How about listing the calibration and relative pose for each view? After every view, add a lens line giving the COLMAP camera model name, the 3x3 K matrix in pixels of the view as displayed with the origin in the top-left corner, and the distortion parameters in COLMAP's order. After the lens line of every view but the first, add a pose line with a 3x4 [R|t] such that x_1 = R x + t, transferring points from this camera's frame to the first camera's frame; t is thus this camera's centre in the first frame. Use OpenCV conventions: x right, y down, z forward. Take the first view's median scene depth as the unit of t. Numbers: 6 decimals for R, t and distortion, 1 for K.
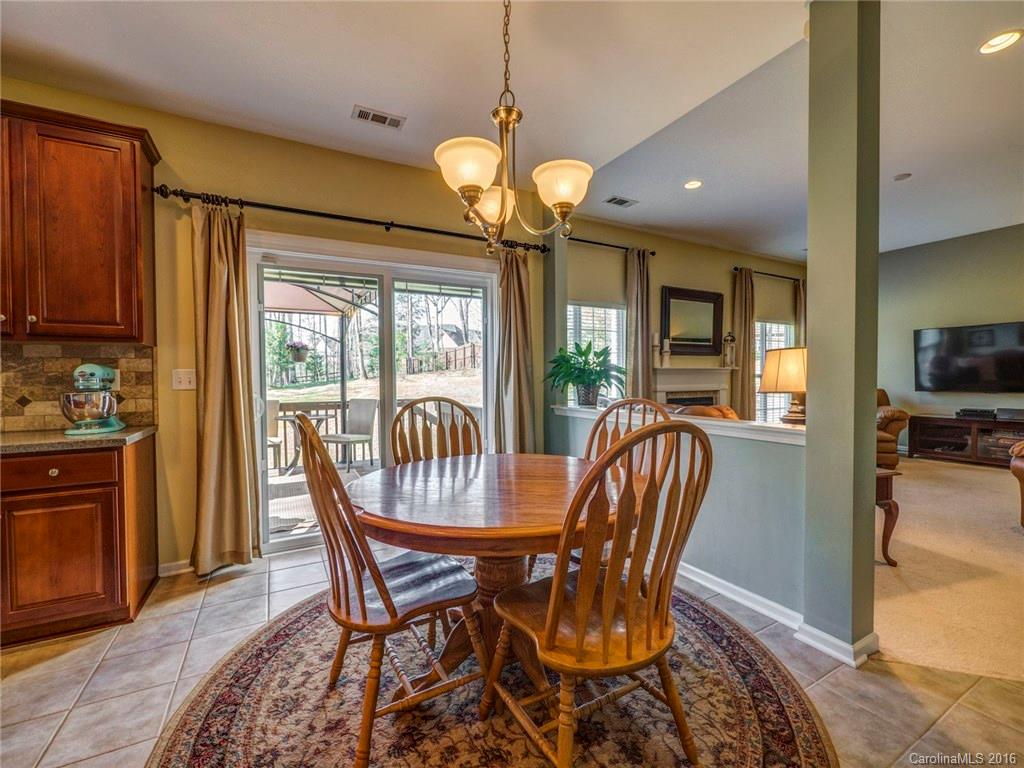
lens RADIAL K [[439.0, 0, 514.3], [0, 439.0, 383.9], [0, 0, 1]] dist [-0.008017, 0.001335]
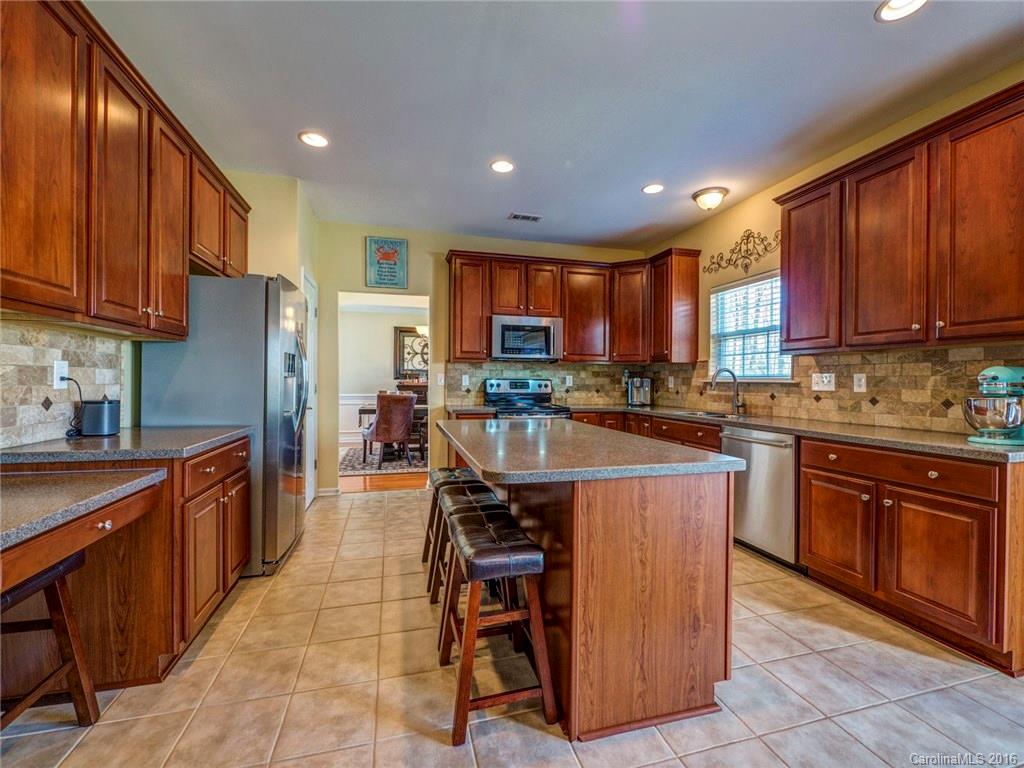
lens RADIAL K [[439.0, 0, 514.3], [0, 439.0, 383.9], [0, 0, 1]] dist [-0.008017, 0.001335]
pose [[-0.230956, 0.013266, -0.972874, 0.112473], [-0.020682, 0.999614, 0.018540, -0.004856], [0.972744, 0.024403, -0.230593, 0.210572]]
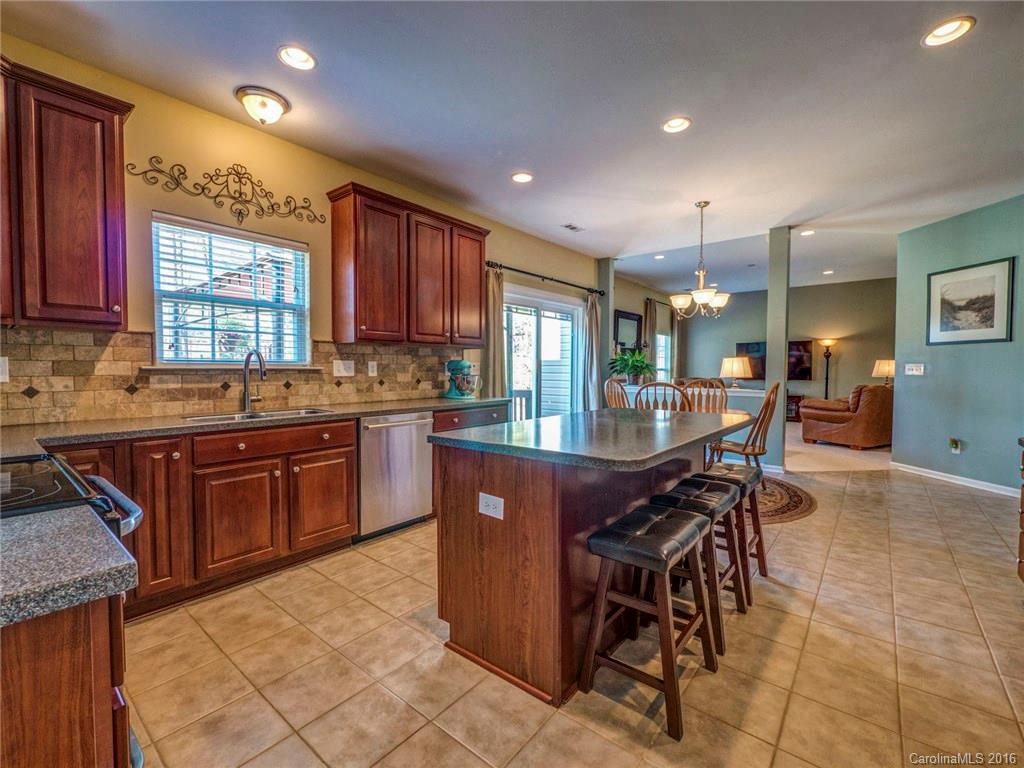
lens RADIAL K [[444.4, 0, 517.6], [0, 444.4, 383.7], [0, 0, 1]] dist [-0.008055, 0.000532]
pose [[0.925547, -0.006361, 0.378579, -1.288108], [0.001051, 0.999898, 0.014230, 0.022976], [-0.378631, -0.012773, 0.925460, -0.677895]]
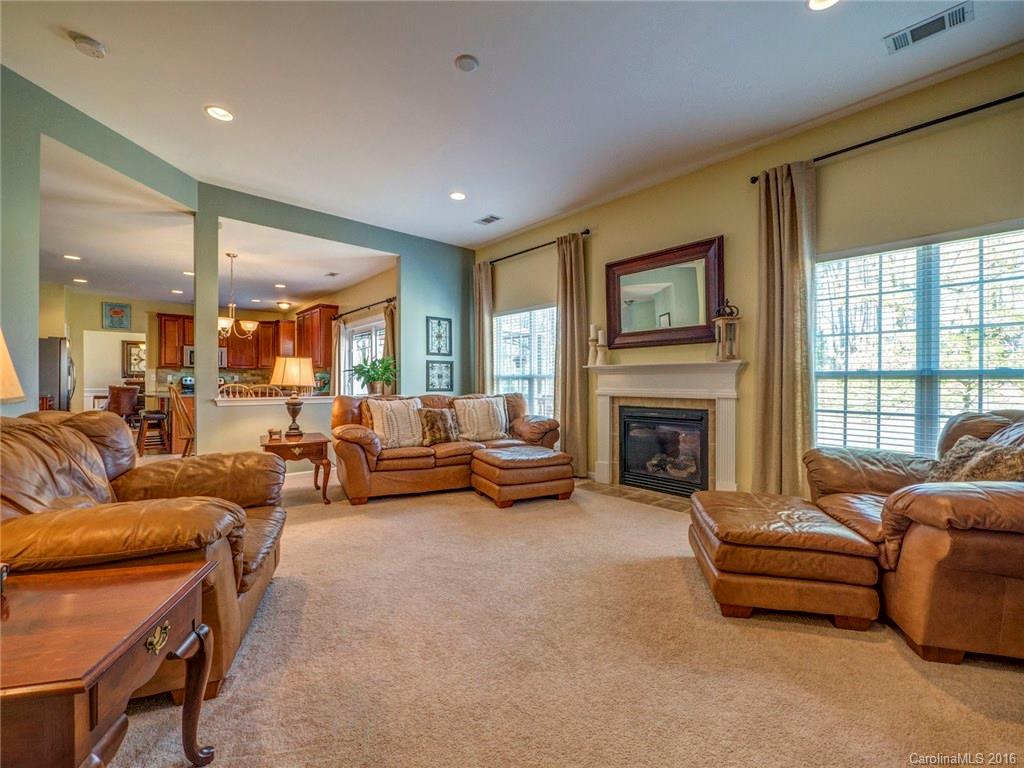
lens RADIAL K [[439.0, 0, 514.3], [0, 439.0, 383.9], [0, 0, 1]] dist [-0.008017, 0.001335]
pose [[0.230384, 0.012498, -0.973019, 2.493847], [-0.019456, 0.999777, 0.008235, -0.016147], [0.972905, 0.017033, 0.230576, 1.507214]]
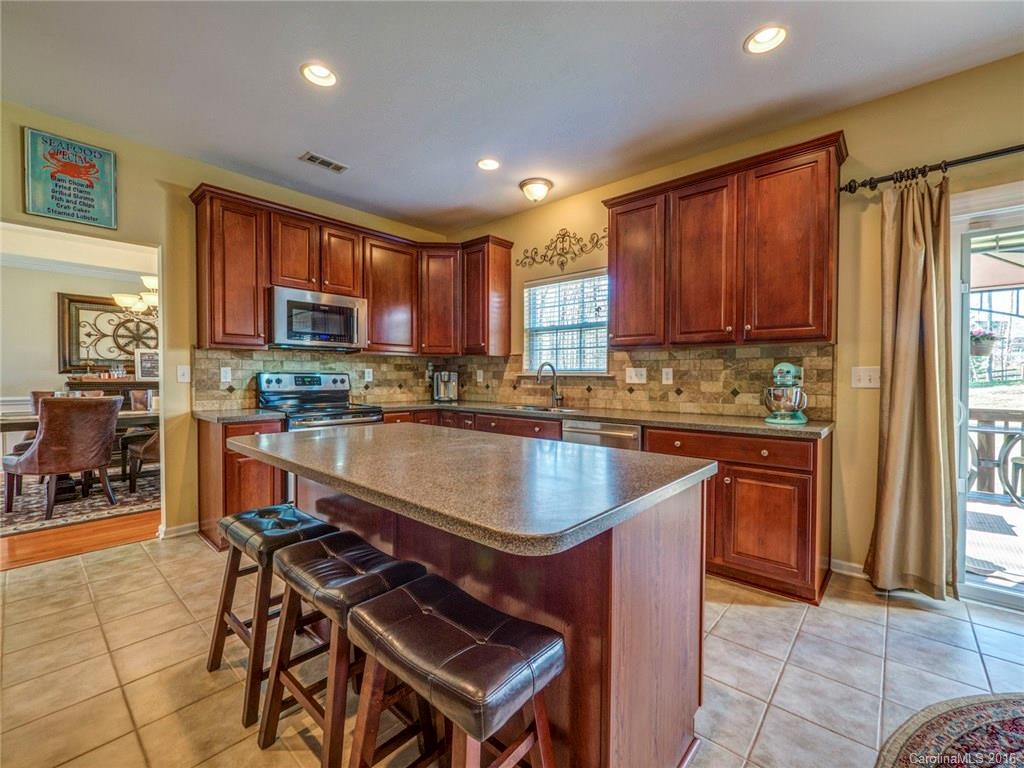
lens RADIAL K [[439.0, 0, 514.3], [0, 439.0, 383.9], [0, 0, 1]] dist [-0.008017, 0.001335]
pose [[0.337726, 0.025919, -0.940887, -0.116491], [-0.021046, 0.999579, 0.019981, 0.001654], [0.941009, 0.013054, 0.338130, -0.047544]]
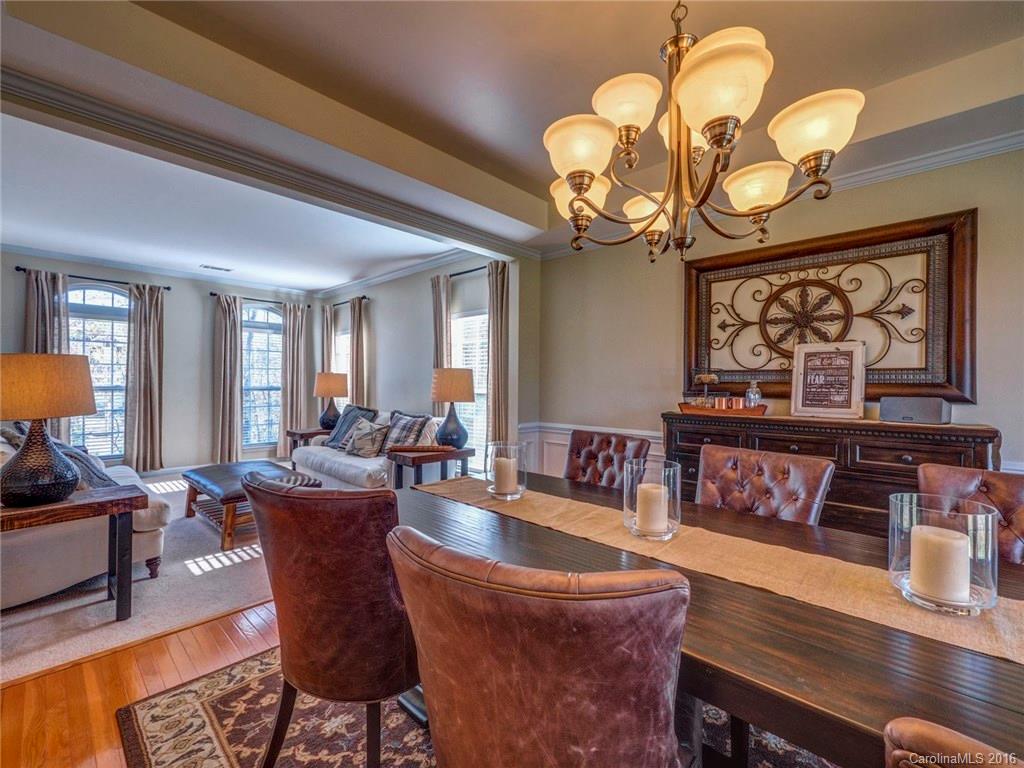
lens RADIAL K [[439.0, 0, 514.3], [0, 439.0, 383.9], [0, 0, 1]] dist [-0.008017, 0.001335]
pose [[-0.948726, 0.000148, -0.316098, -1.982272], [-0.006362, 0.999788, 0.019562, -0.016847], [0.316034, 0.020570, -0.948525, -0.357435]]
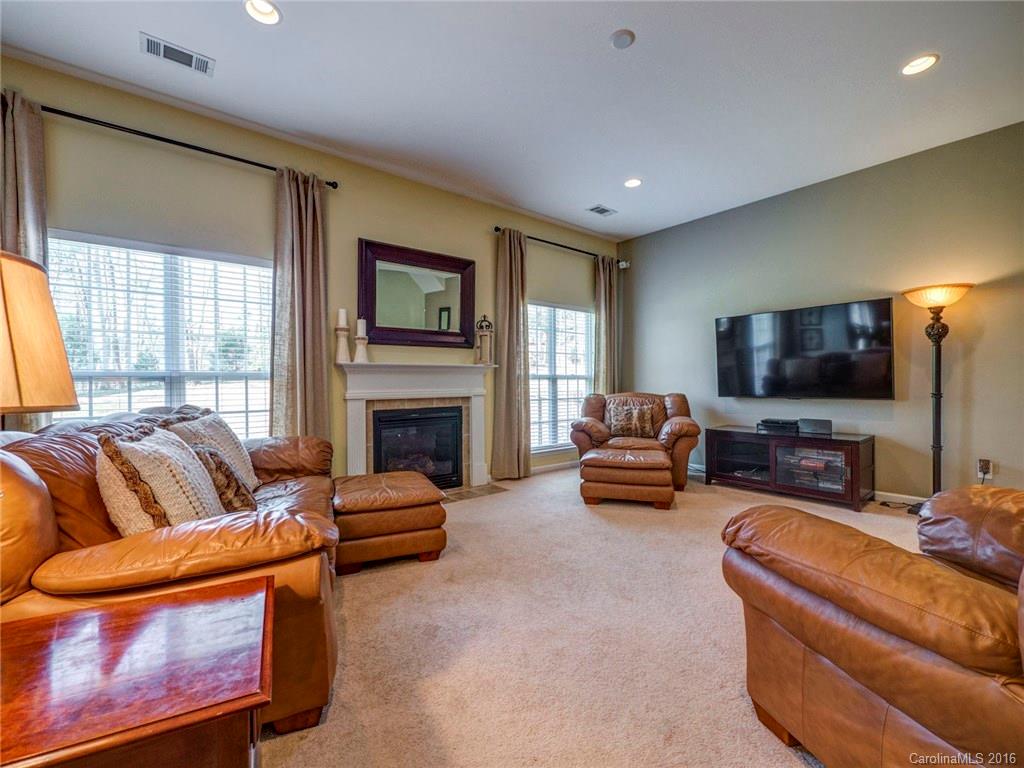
lens RADIAL K [[444.4, 0, 517.6], [0, 444.4, 383.7], [0, 0, 1]] dist [-0.008055, 0.000532]
pose [[0.981815, -0.000281, 0.189840, 1.025274], [0.002548, 0.999928, -0.011696, 0.005000], [-0.189823, 0.011967, 0.981745, 0.708976]]
